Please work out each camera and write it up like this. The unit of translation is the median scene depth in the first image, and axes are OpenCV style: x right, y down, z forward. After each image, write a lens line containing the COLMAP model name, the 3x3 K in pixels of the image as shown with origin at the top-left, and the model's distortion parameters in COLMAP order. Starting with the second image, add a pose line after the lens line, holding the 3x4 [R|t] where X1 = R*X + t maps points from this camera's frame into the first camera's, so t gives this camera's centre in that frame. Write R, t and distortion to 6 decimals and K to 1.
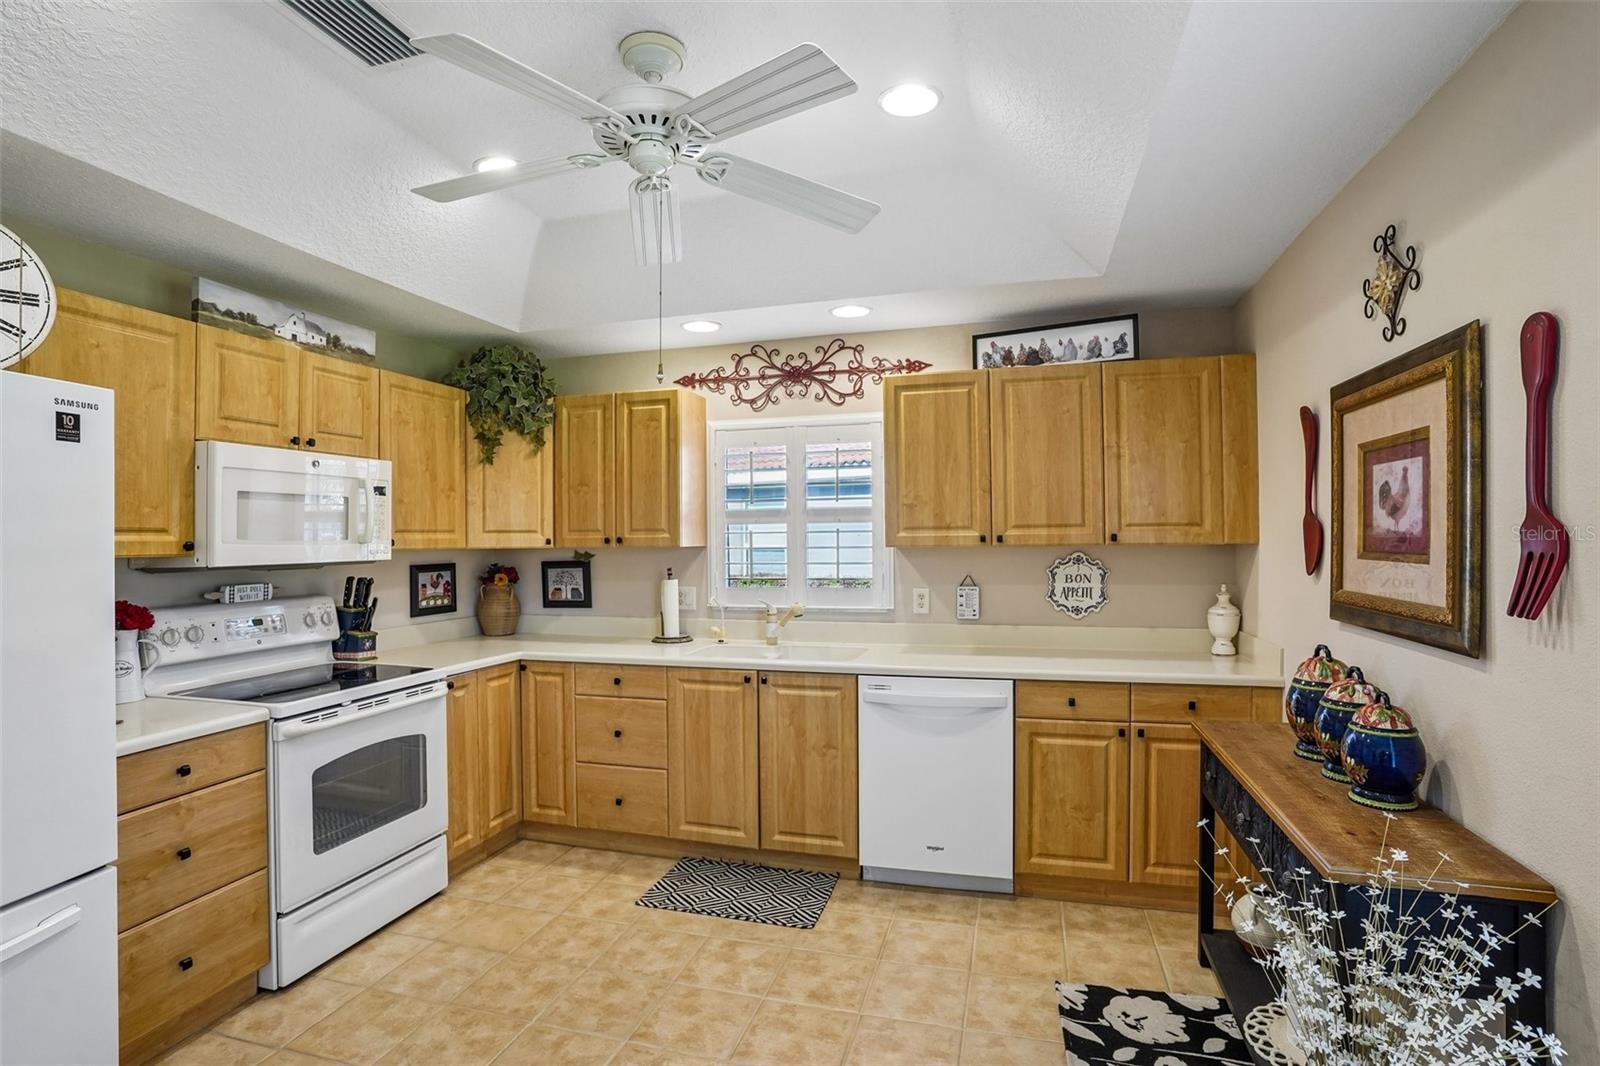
lens RADIAL K [[781.4, 0, 800.0], [0, 781.4, 533.0], [0, 0, 1]] dist [-0.089992, 0.040490]
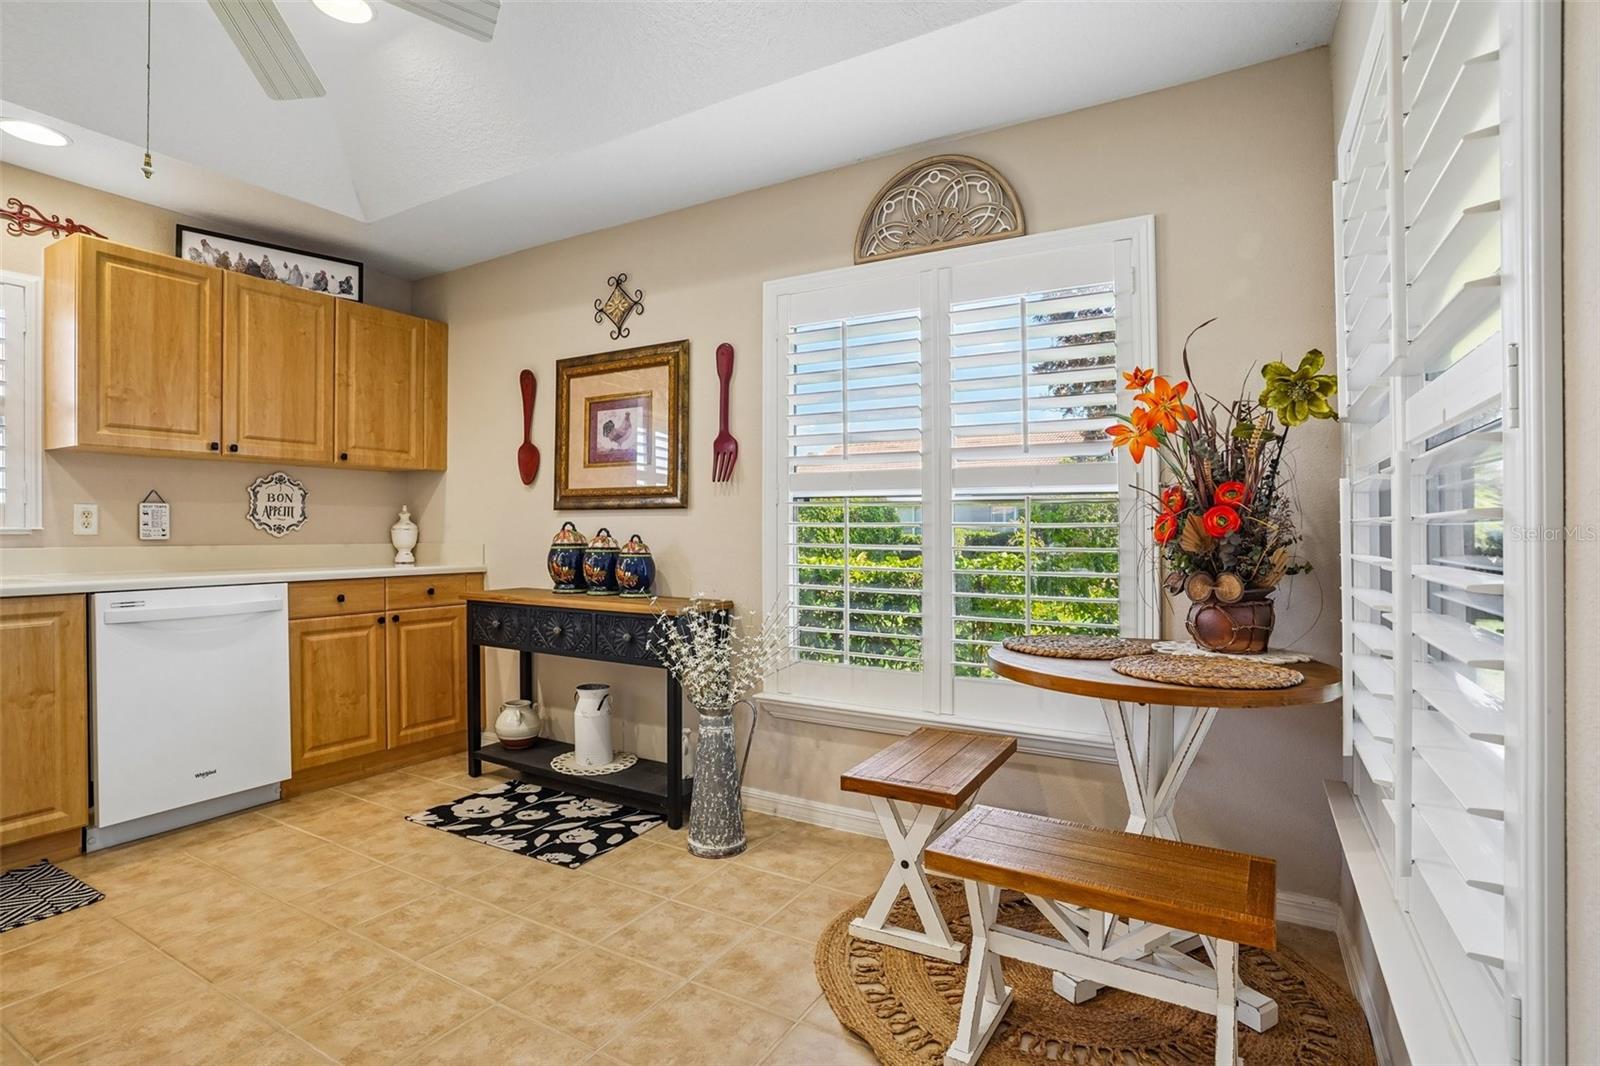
lens RADIAL K [[781.4, 0, 800.0], [0, 781.4, 533.0], [0, 0, 1]] dist [-0.089992, 0.040490]
pose [[0.243136, 0.005421, 0.969977, -0.532375], [-0.009548, 0.999949, -0.003196, 0.121836], [-0.969945, -0.008484, 0.243175, 0.099700]]
